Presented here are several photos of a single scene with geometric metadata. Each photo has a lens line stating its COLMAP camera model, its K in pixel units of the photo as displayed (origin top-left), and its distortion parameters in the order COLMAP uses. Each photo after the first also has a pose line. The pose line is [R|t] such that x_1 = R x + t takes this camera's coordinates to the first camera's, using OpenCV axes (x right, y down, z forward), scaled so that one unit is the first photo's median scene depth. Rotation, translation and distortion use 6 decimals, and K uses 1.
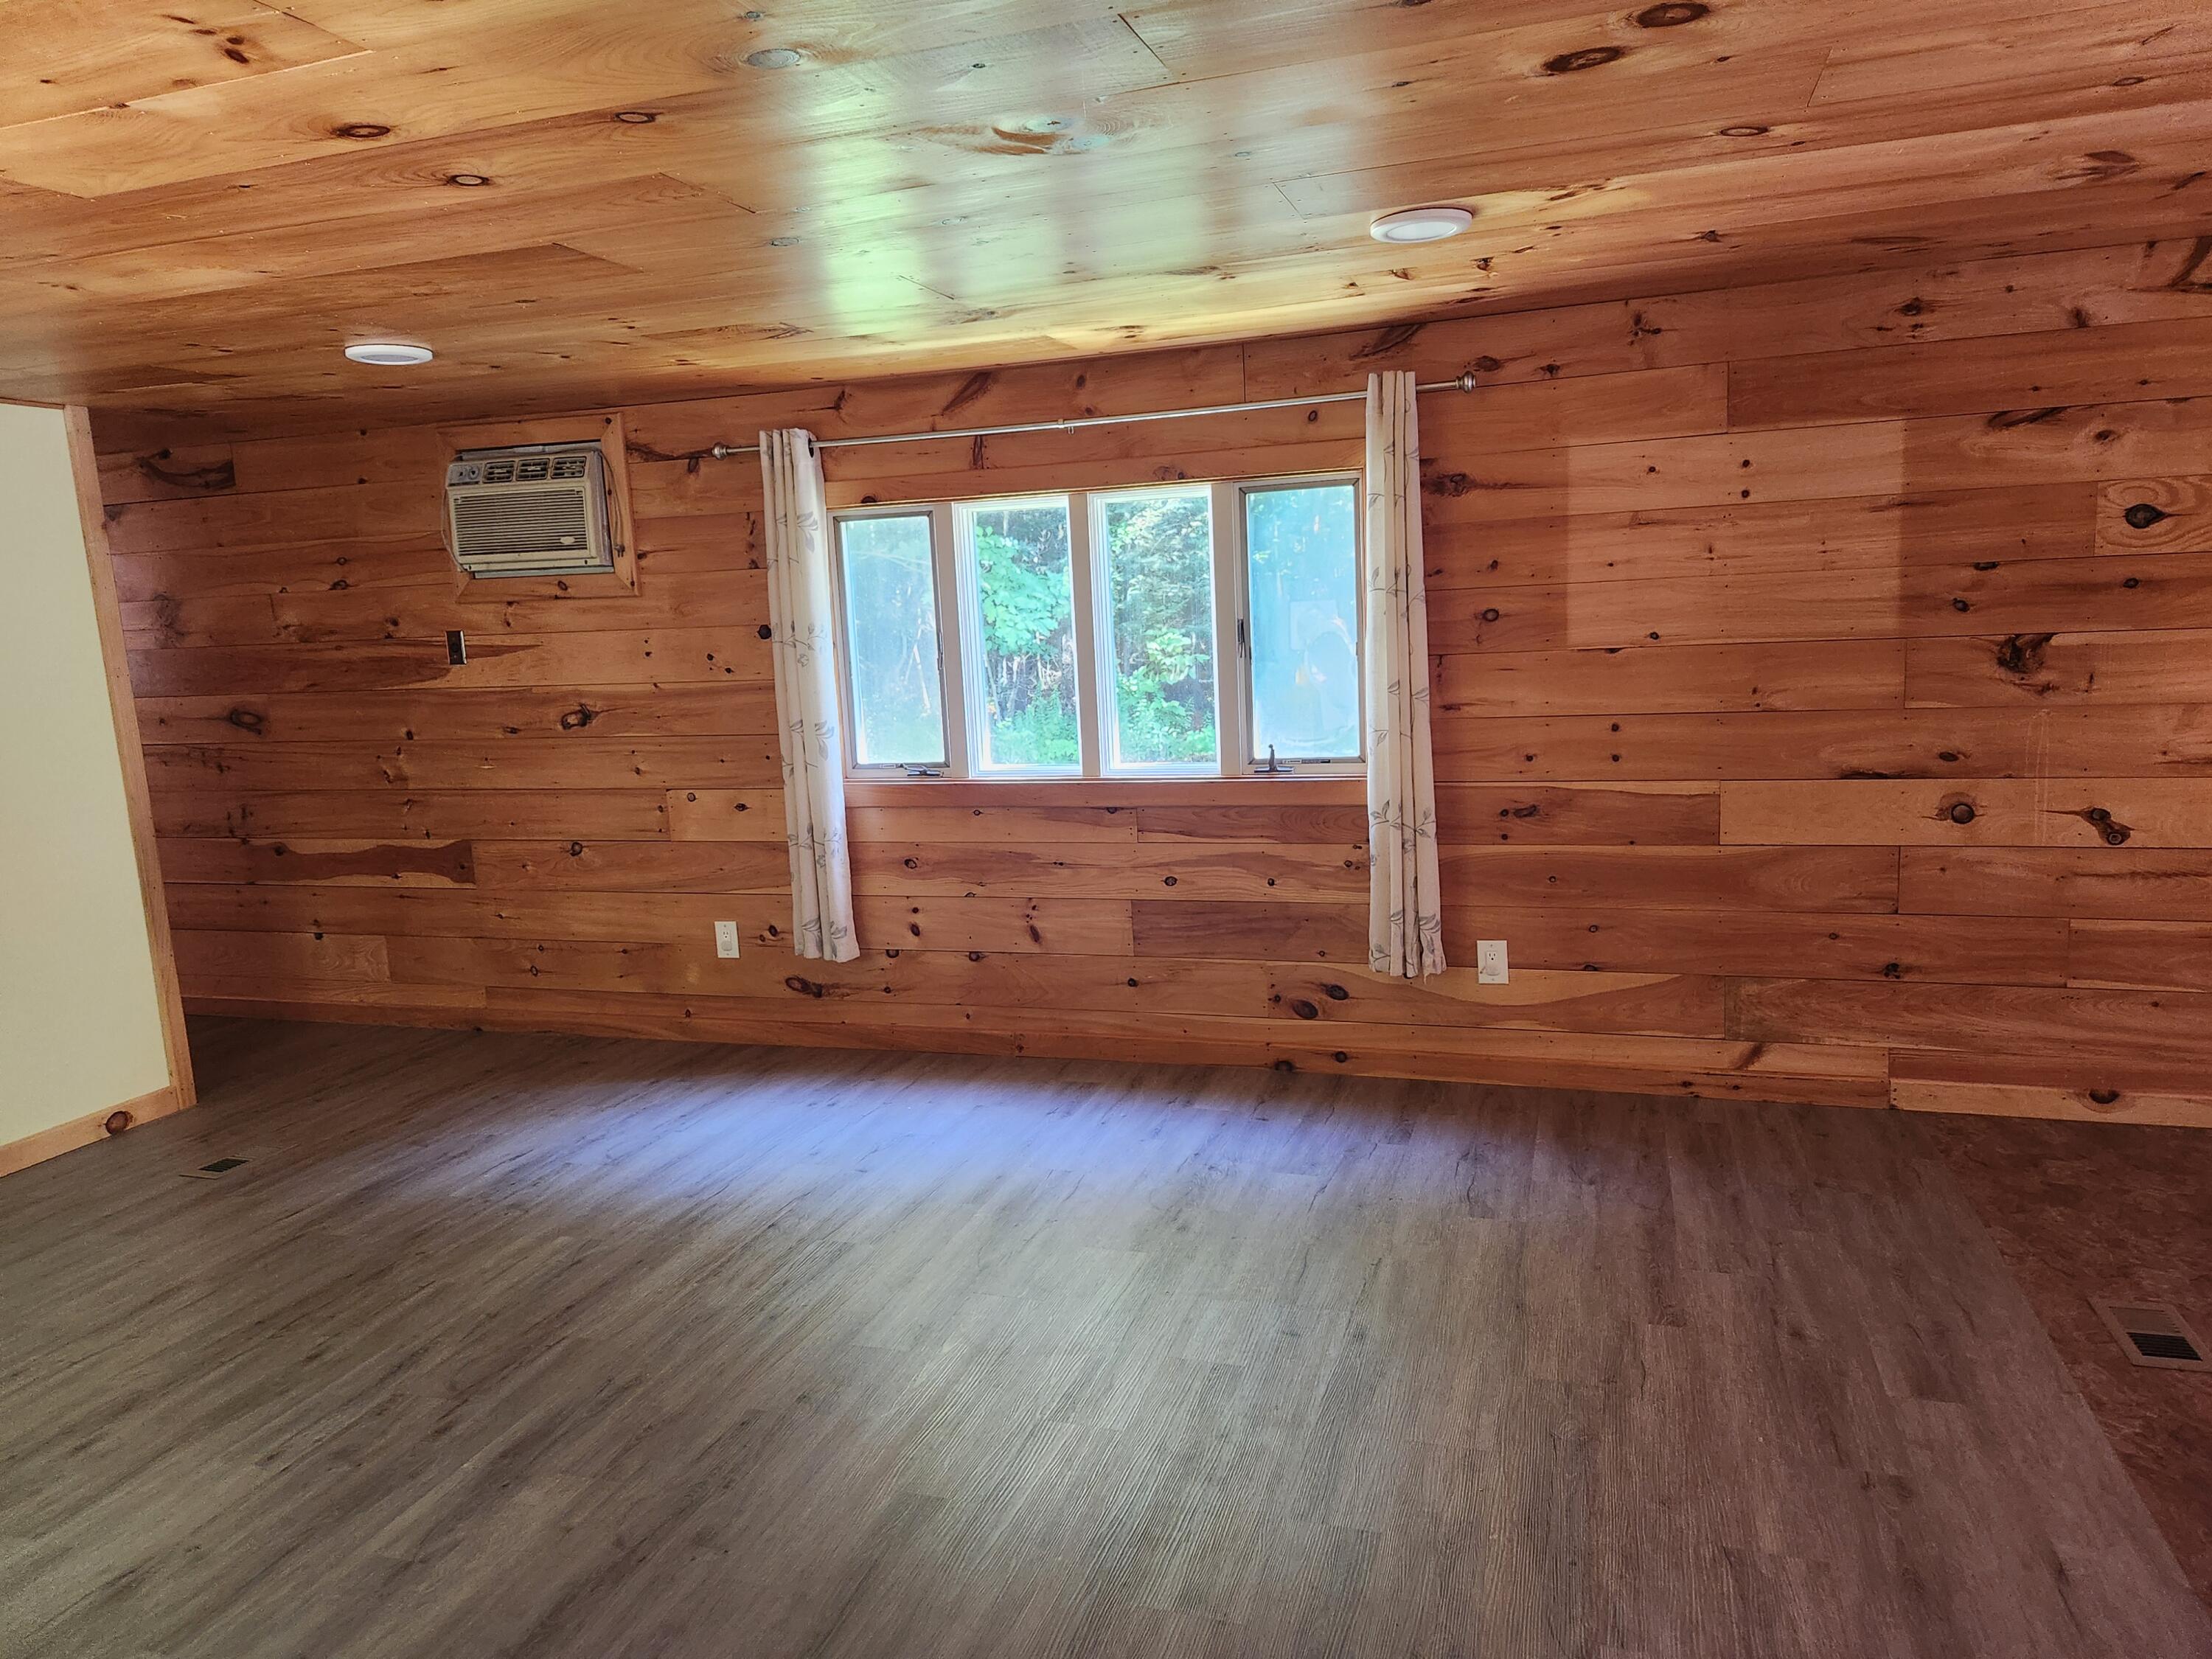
lens RADIAL K [[1491.0, 0, 1105.8], [0, 1491.0, 828.7], [0, 0, 1]] dist [0.026666, 0.001066]
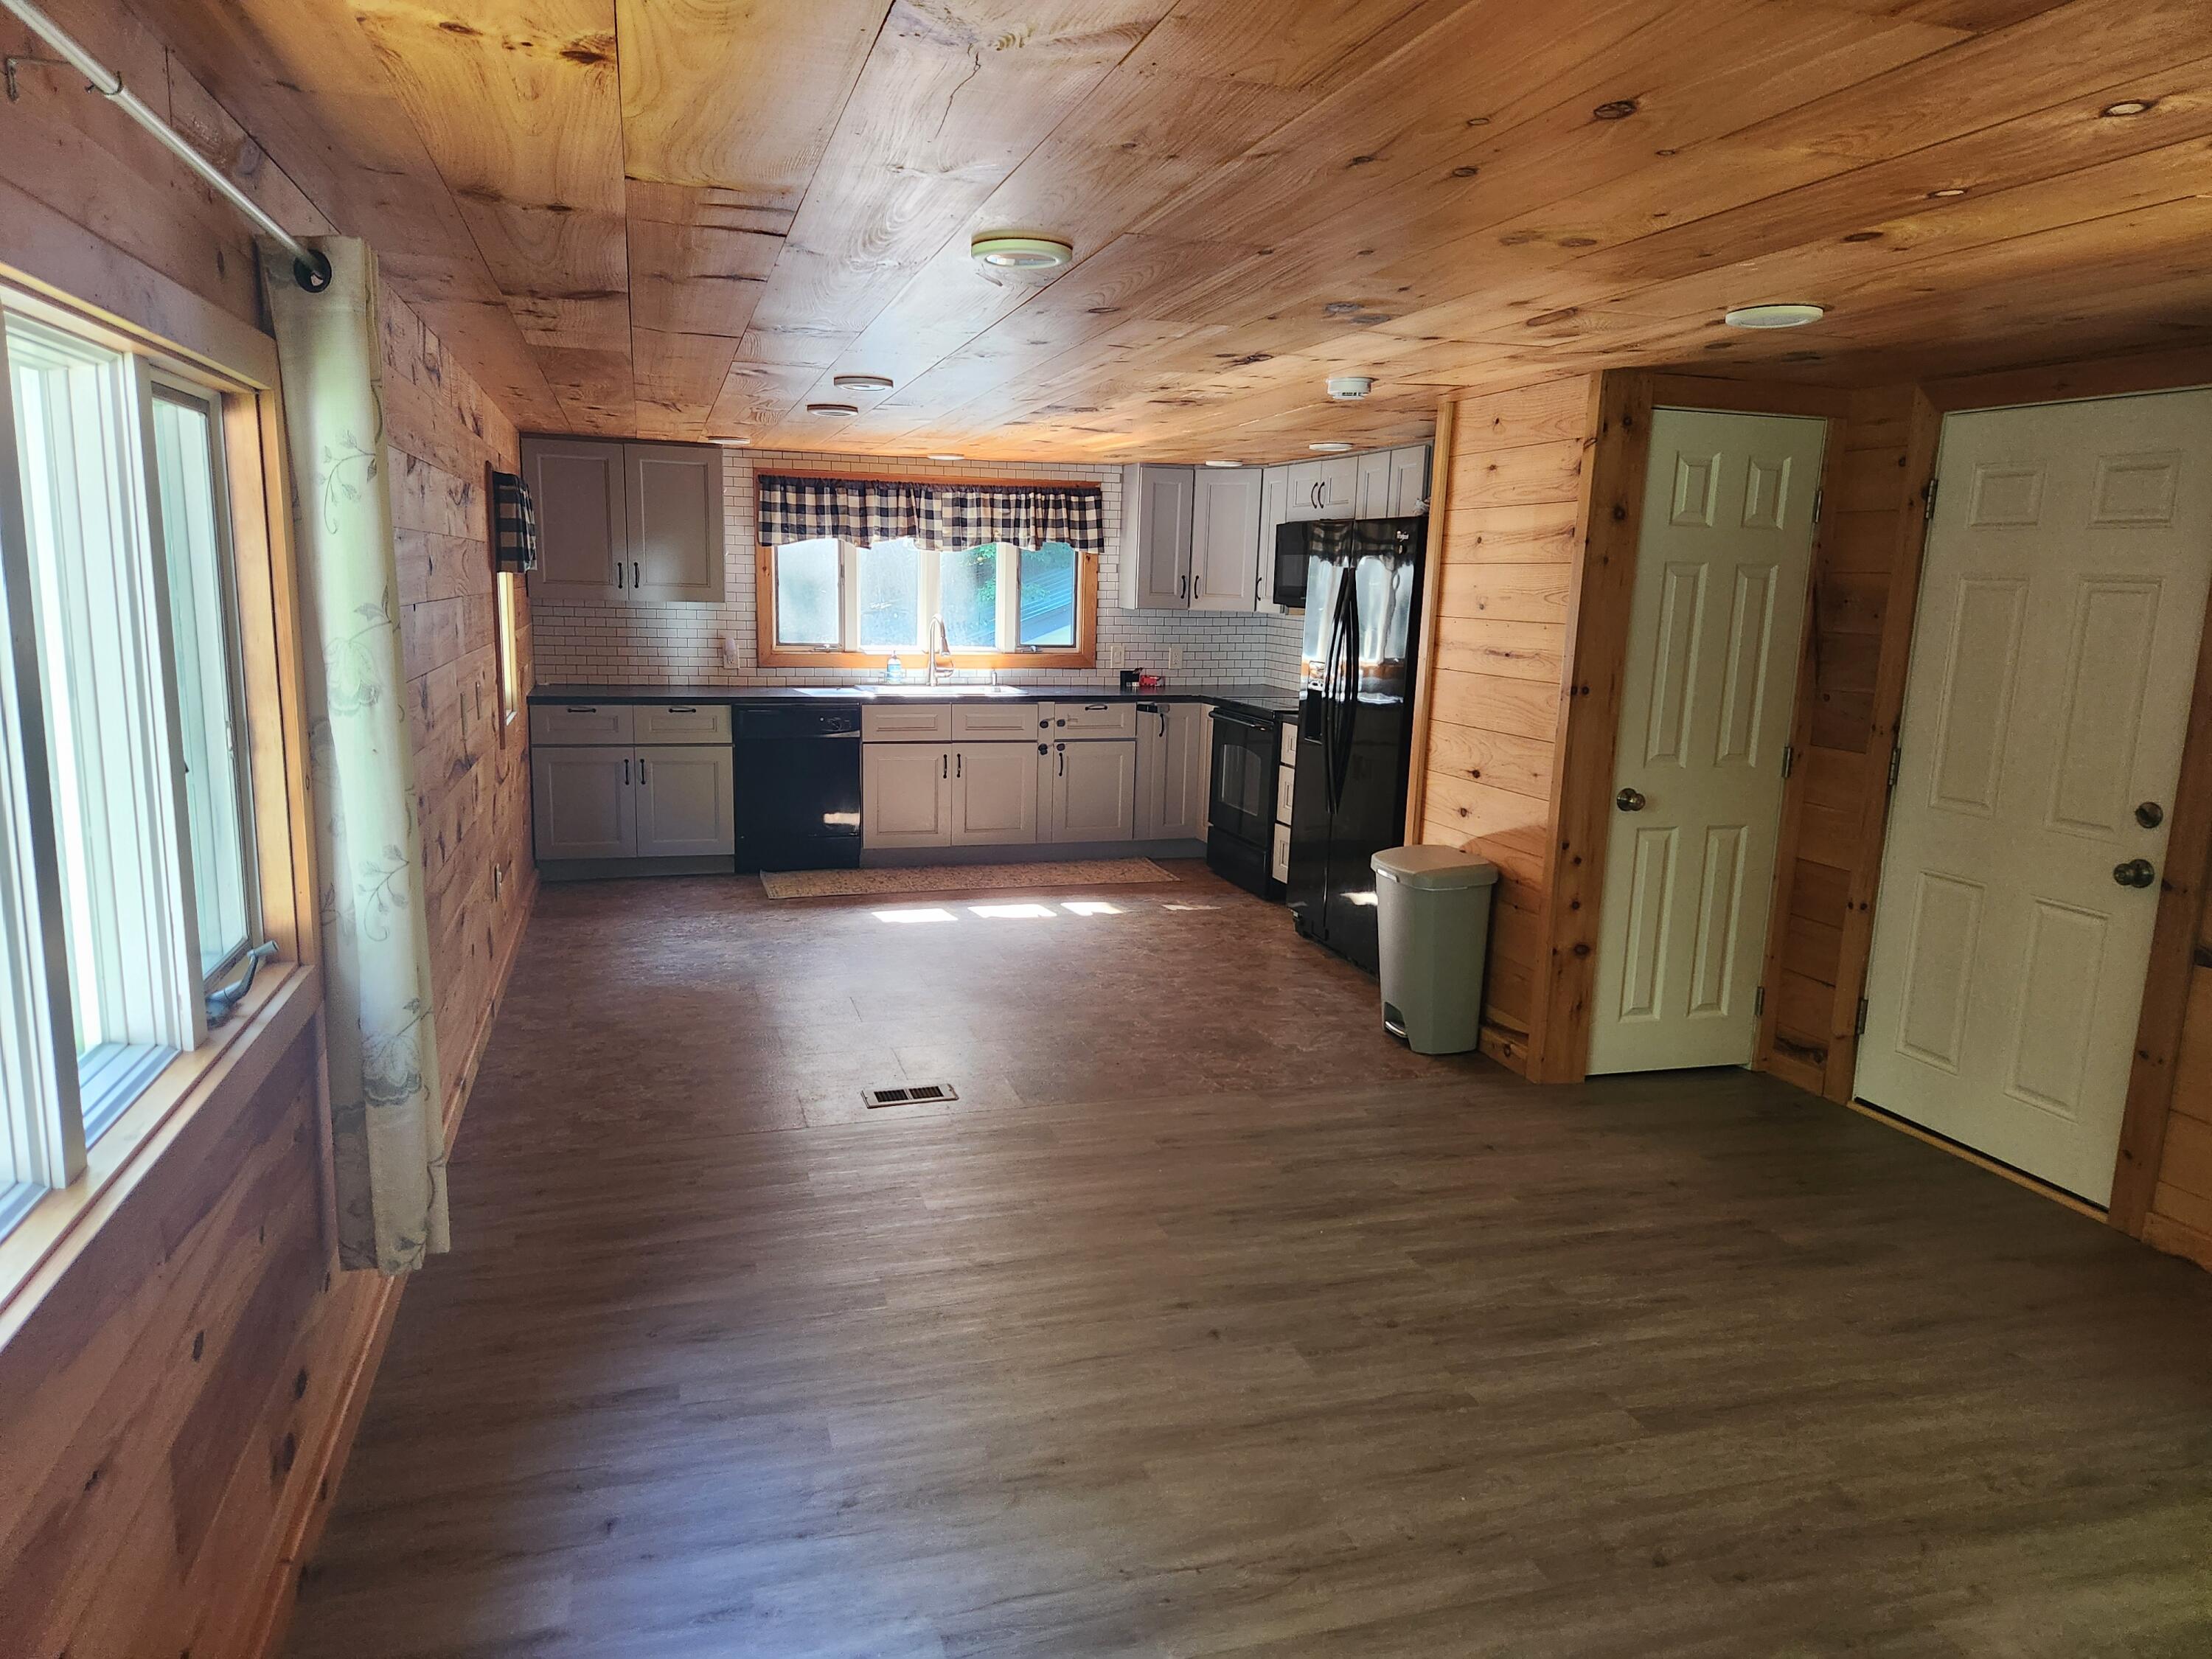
lens RADIAL K [[1491.0, 0, 1102.9], [0, 1491.0, 836.1], [0, 0, 1]] dist [0.026666, 0.001066]
pose [[-0.573062, -0.109444, 0.812171, -0.497569], [0.136031, 0.964591, 0.225966, -0.189366], [-0.808143, 0.239973, -0.537883, 1.196421]]
